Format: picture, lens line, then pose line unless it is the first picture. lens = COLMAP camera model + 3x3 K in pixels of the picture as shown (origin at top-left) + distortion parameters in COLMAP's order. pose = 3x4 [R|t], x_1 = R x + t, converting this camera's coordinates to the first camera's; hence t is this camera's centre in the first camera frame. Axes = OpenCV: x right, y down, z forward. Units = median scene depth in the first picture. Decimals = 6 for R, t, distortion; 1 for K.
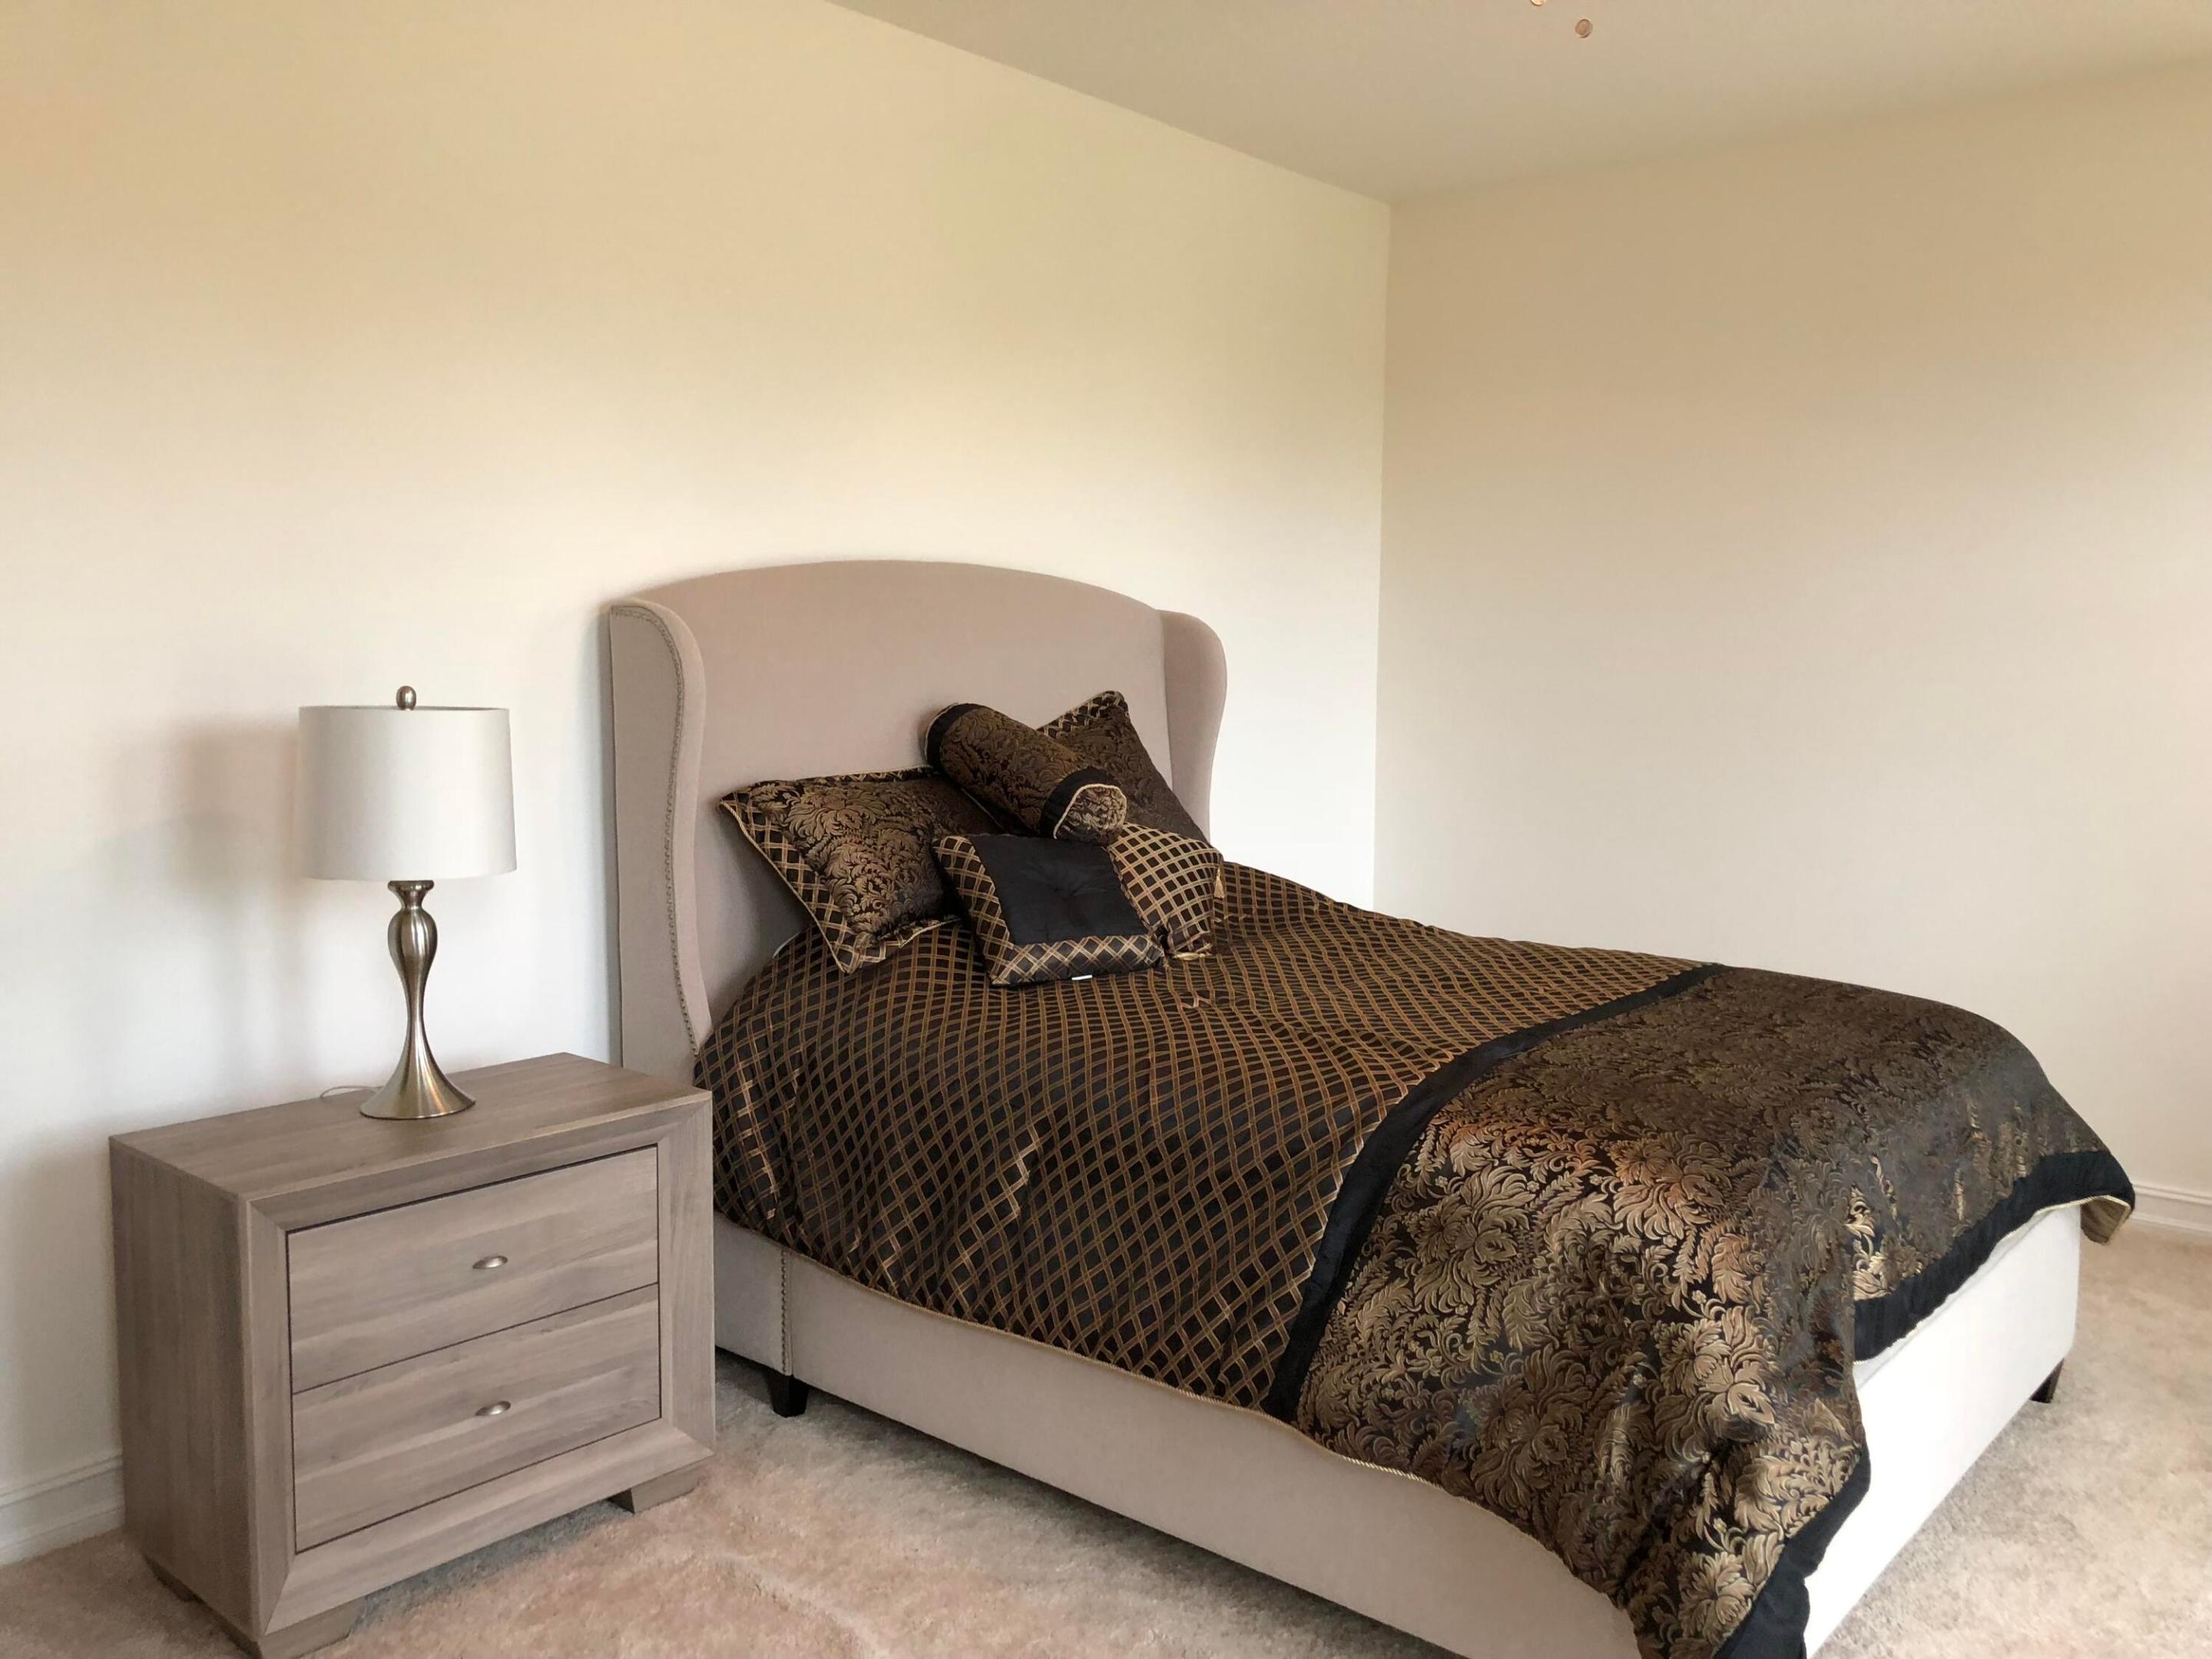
lens RADIAL K [[1802.6, 0, 1106.0], [0, 1802.6, 829.5], [0, 0, 1]] dist [0.206413, -0.401529]
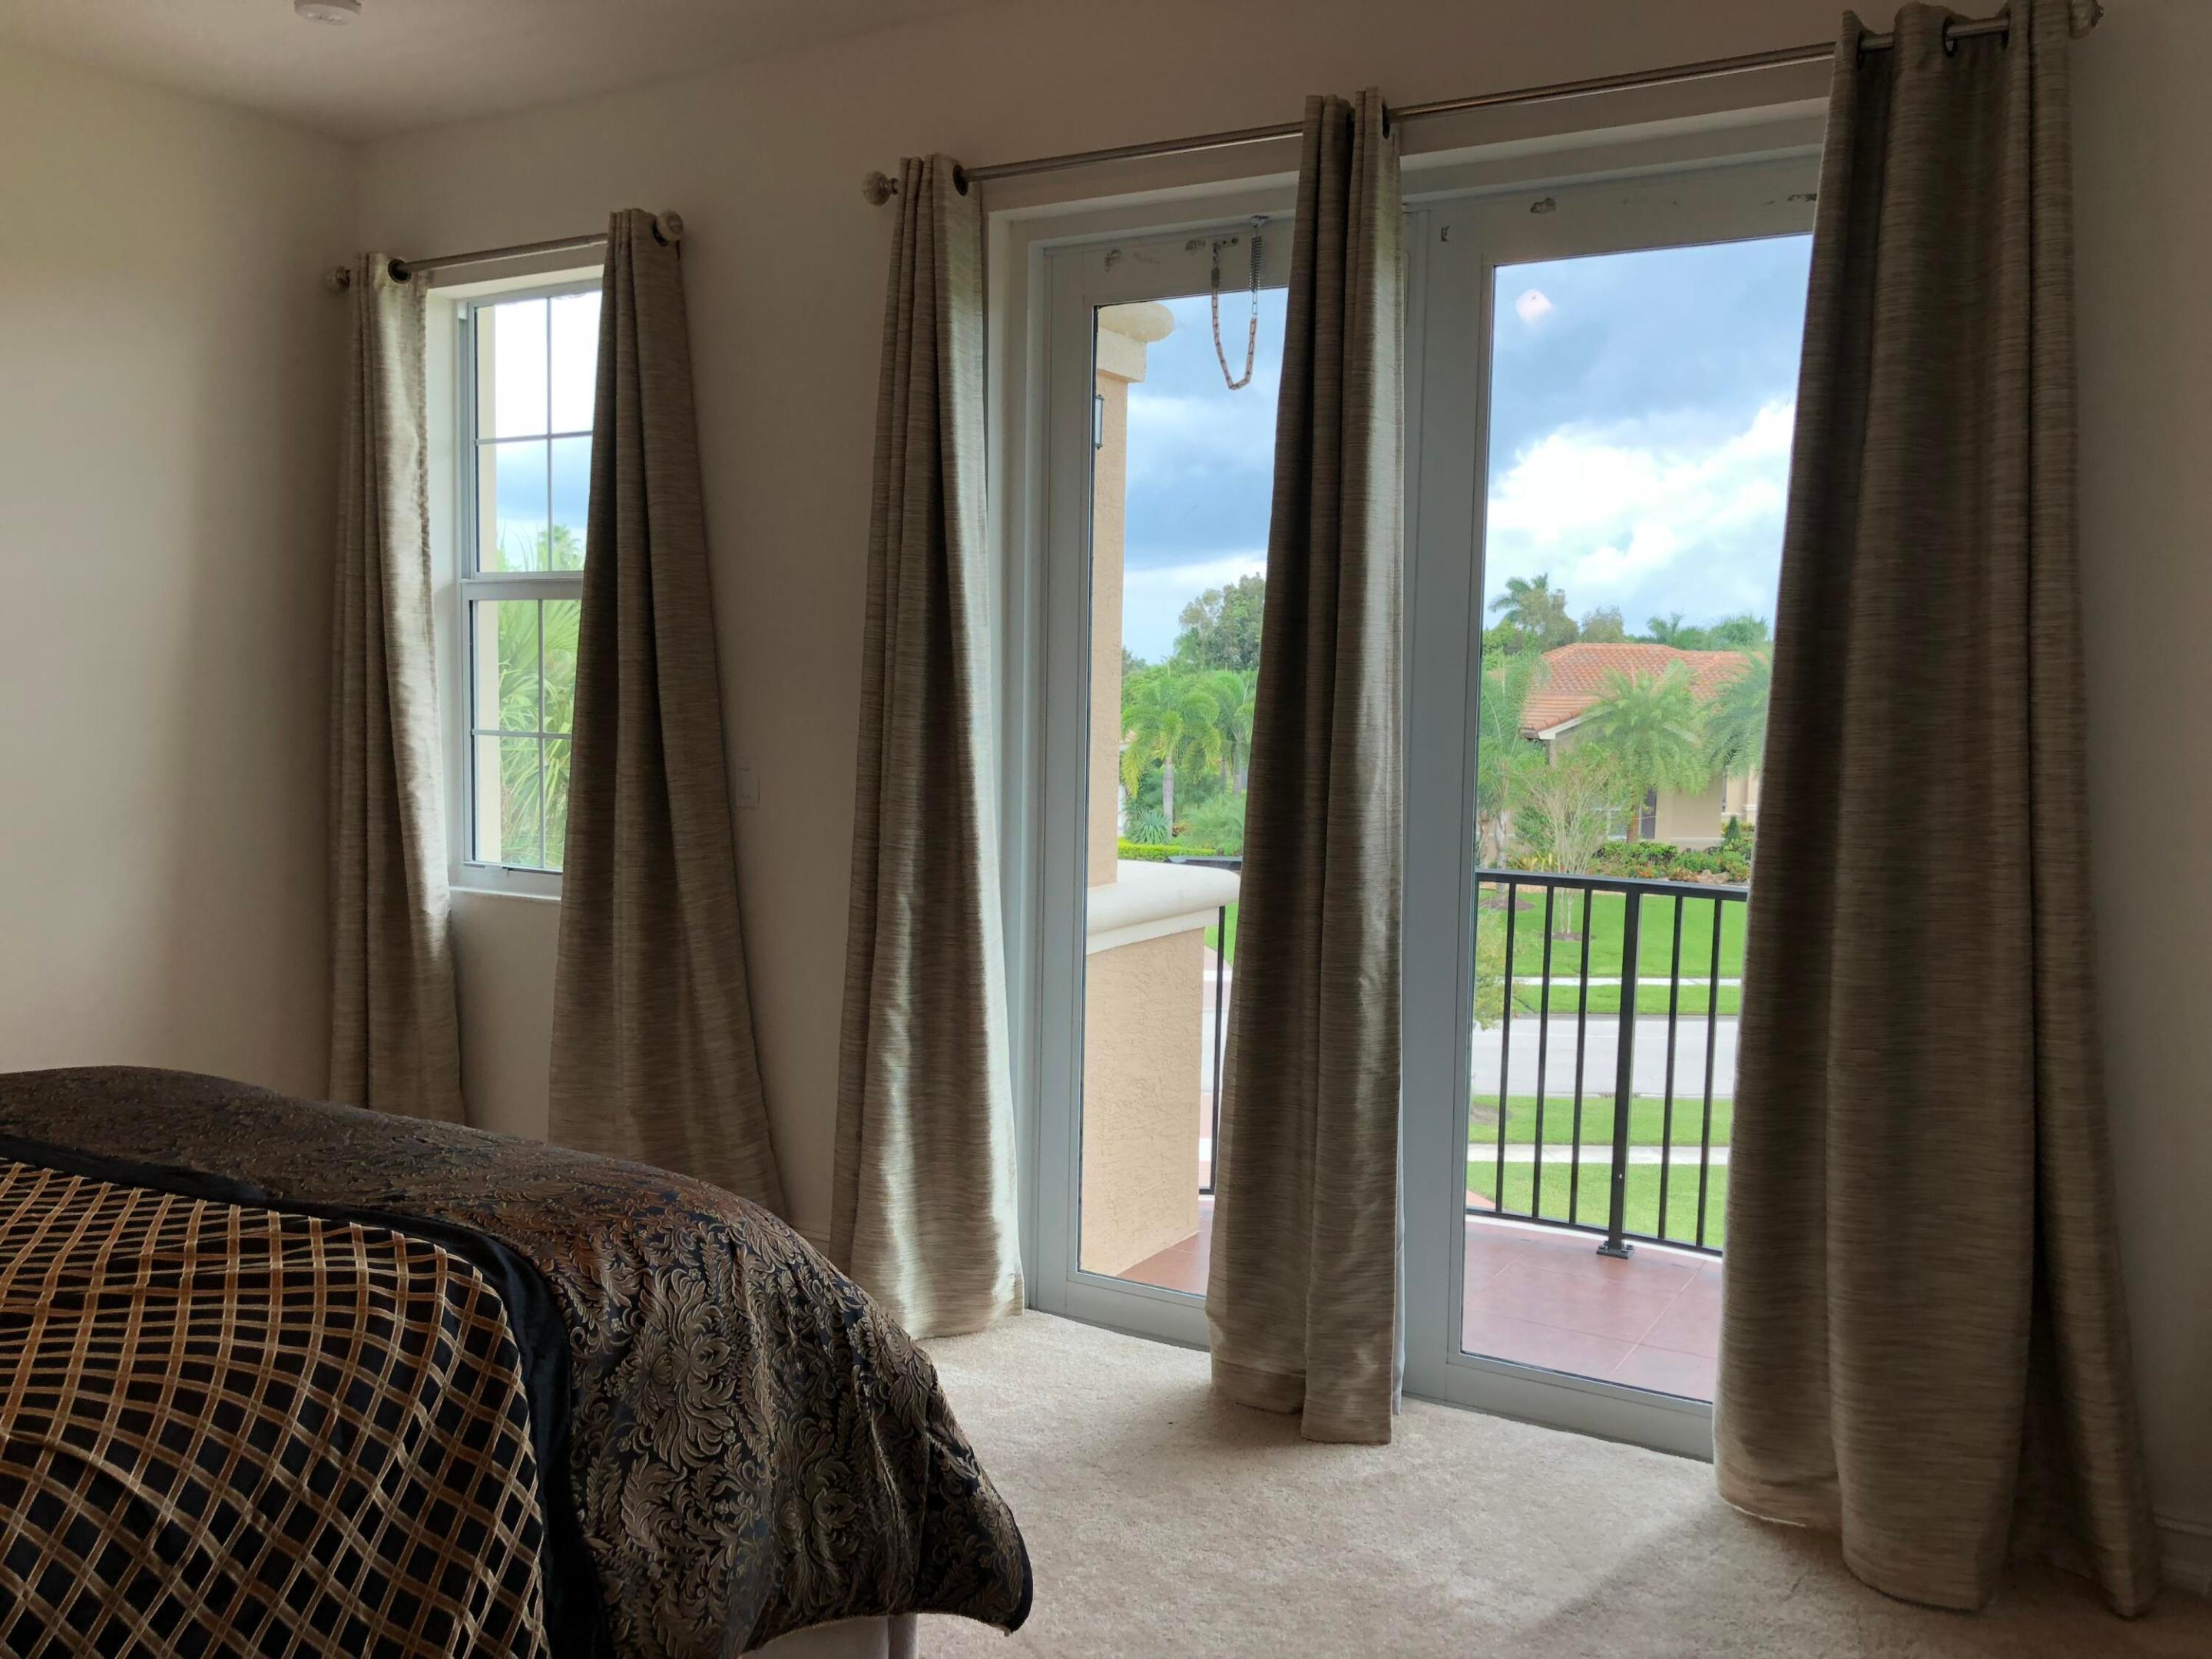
lens RADIAL K [[1802.6, 0, 1106.0], [0, 1802.6, 829.5], [0, 0, 1]] dist [0.206413, -0.401529]
pose [[-0.181268, -0.078615, 0.980286, -0.645716], [0.063977, 0.993746, 0.091524, -0.083462], [-0.981350, 0.079307, -0.175105, 0.949743]]
